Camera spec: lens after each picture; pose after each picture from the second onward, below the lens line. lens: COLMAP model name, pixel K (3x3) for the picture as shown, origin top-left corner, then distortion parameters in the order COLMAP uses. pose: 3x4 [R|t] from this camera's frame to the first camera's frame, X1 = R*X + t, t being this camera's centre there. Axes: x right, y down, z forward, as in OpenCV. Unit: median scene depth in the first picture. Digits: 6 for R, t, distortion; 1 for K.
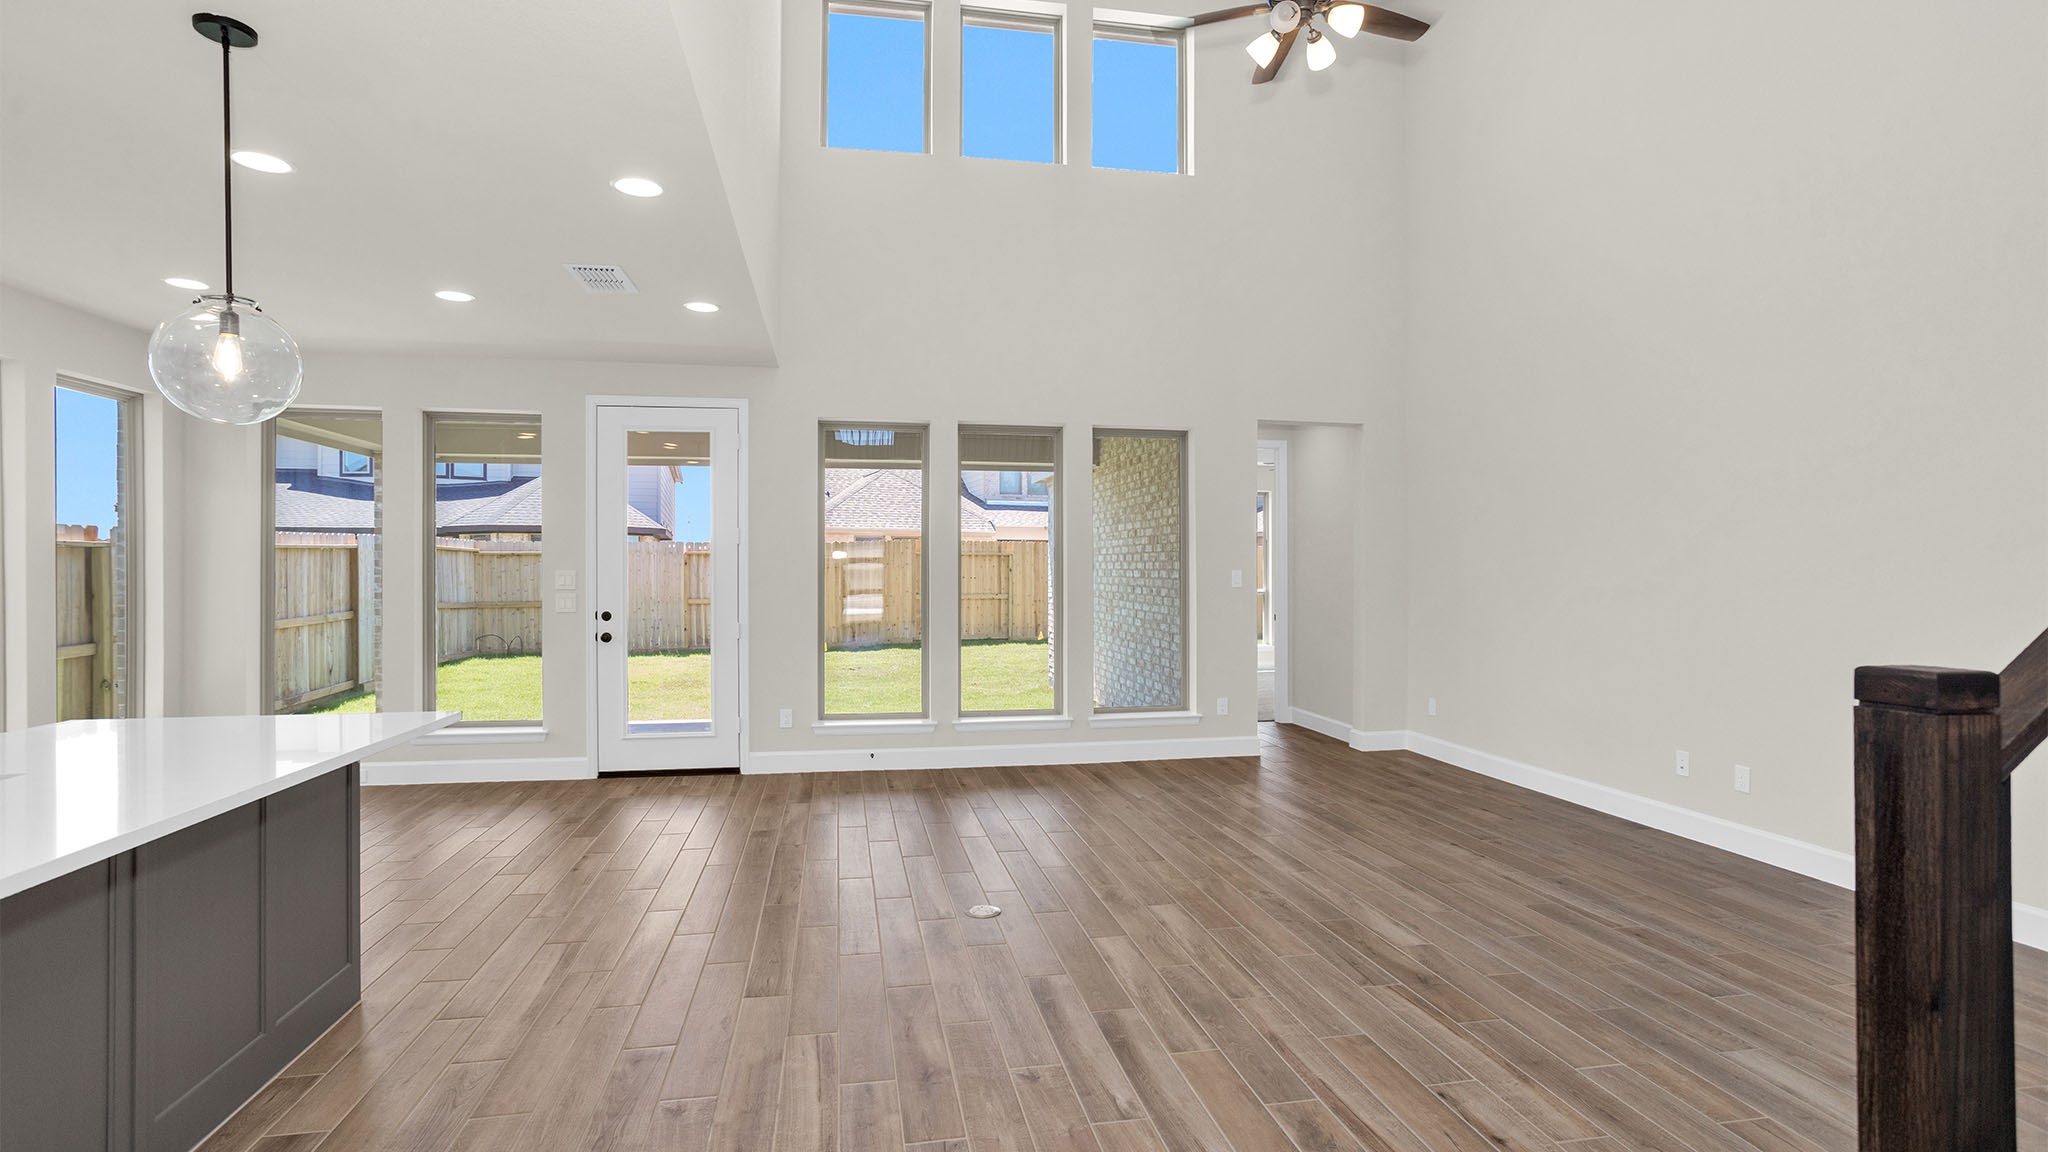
lens RADIAL K [[986.0, 0, 1013.6], [0, 986.0, 573.1], [0, 0, 1]] dist [-0.024648, 0.000937]
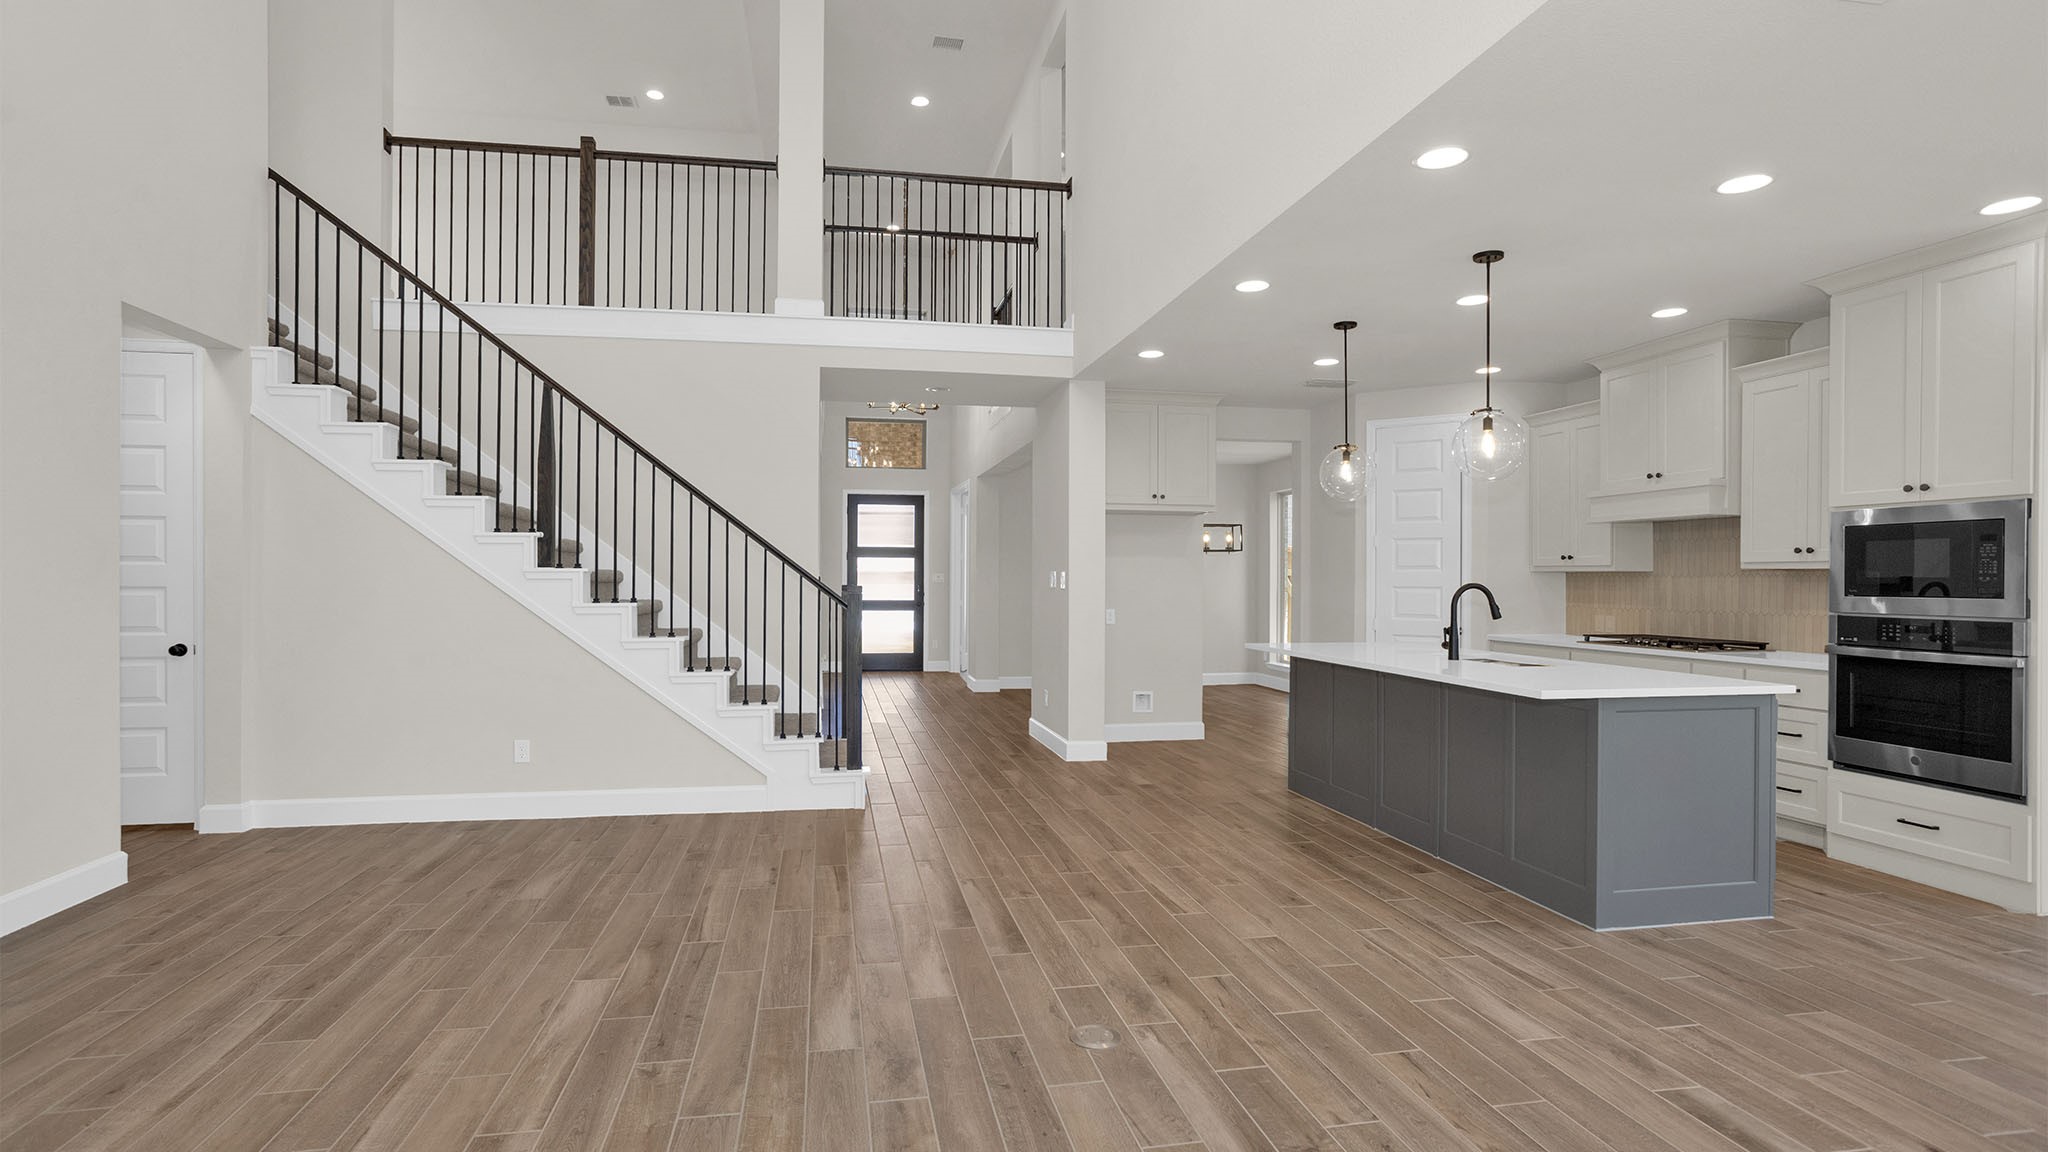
lens RADIAL K [[986.0, 0, 1013.6], [0, 986.0, 573.1], [0, 0, 1]] dist [-0.024648, 0.000937]
pose [[-0.999915, -0.002349, -0.012827, 0.043584], [-0.002300, 0.999990, -0.003879, 0.013789], [0.012836, -0.003849, -0.999910, 1.980608]]
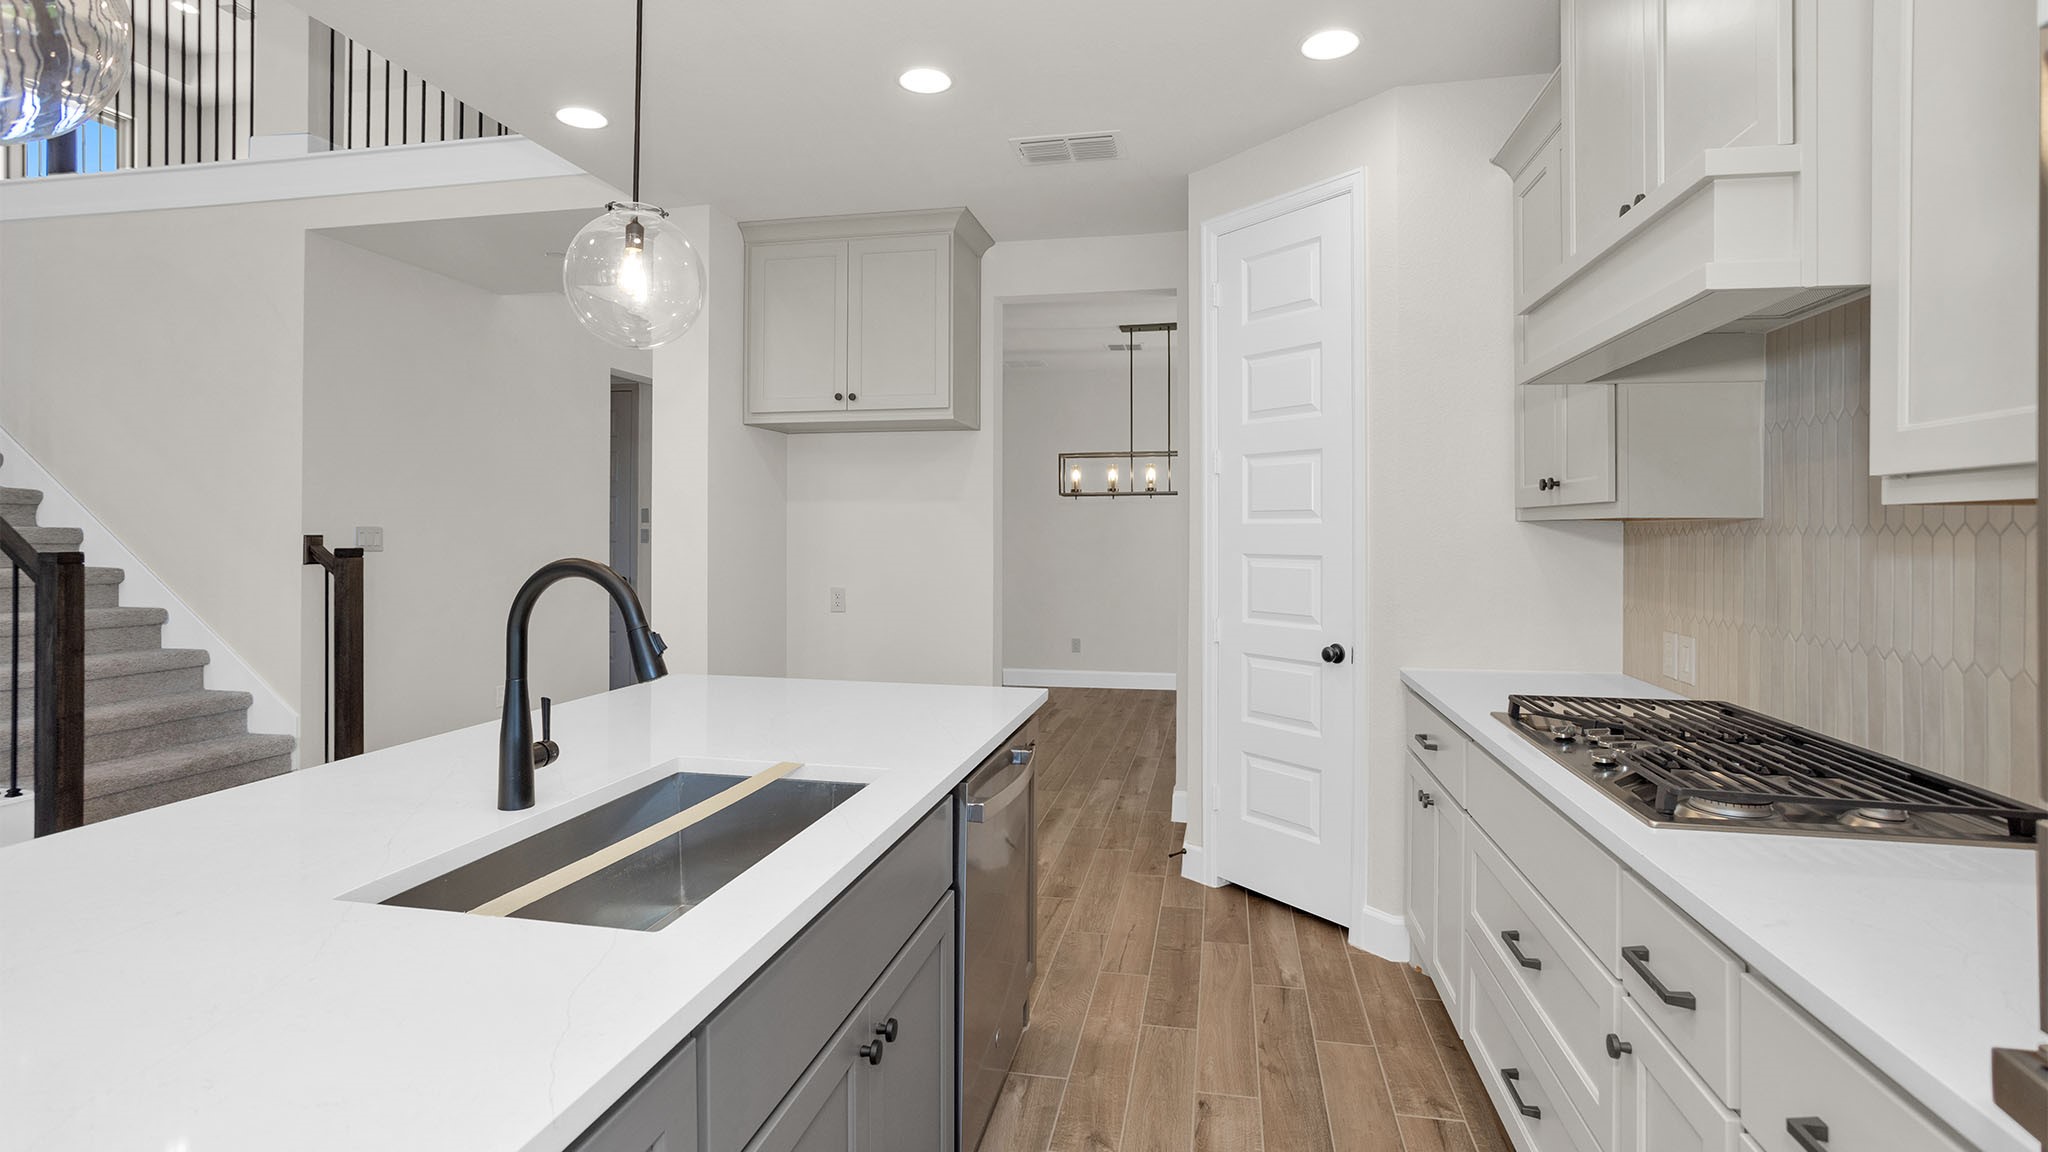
lens RADIAL K [[980.5, 0, 1023.1], [0, 980.5, 524.0], [0, 0, 1]] dist [-0.045635, 0.026494]
pose [[-0.929318, 0.003190, 0.369266, -1.011891], [-0.000654, 0.999947, -0.010284, 0.012018], [-0.369279, -0.009798, -0.929267, 0.861485]]
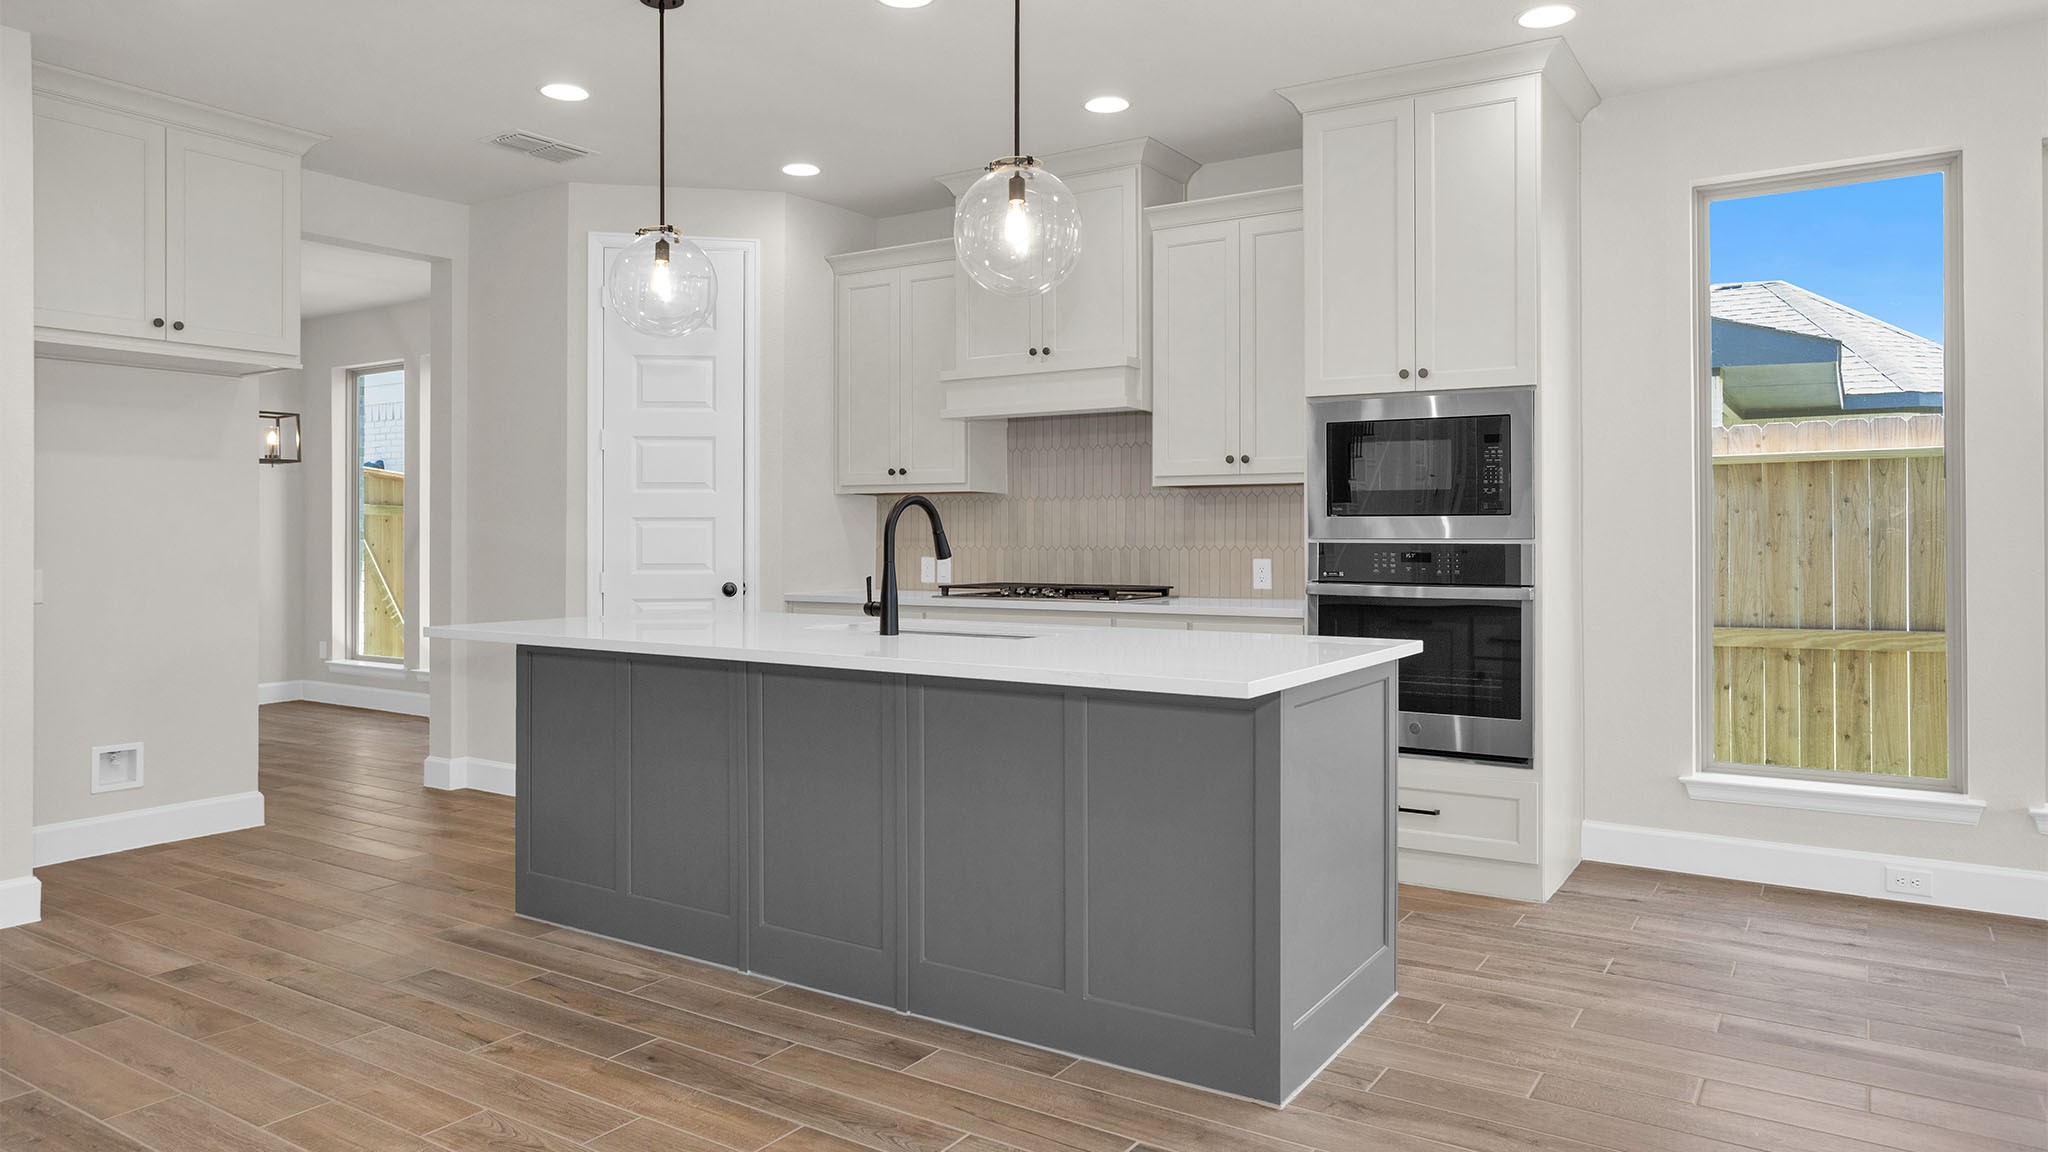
lens RADIAL K [[1309.1, 0, 1027.0], [0, 1309.1, 520.5], [0, 0, 1]] dist [-0.045457, 0.047949]
pose [[-0.682061, -0.001568, -0.731294, 0.071055], [0.003872, 0.999976, -0.005756, 0.049026], [0.731285, -0.006758, -0.682039, 1.340840]]
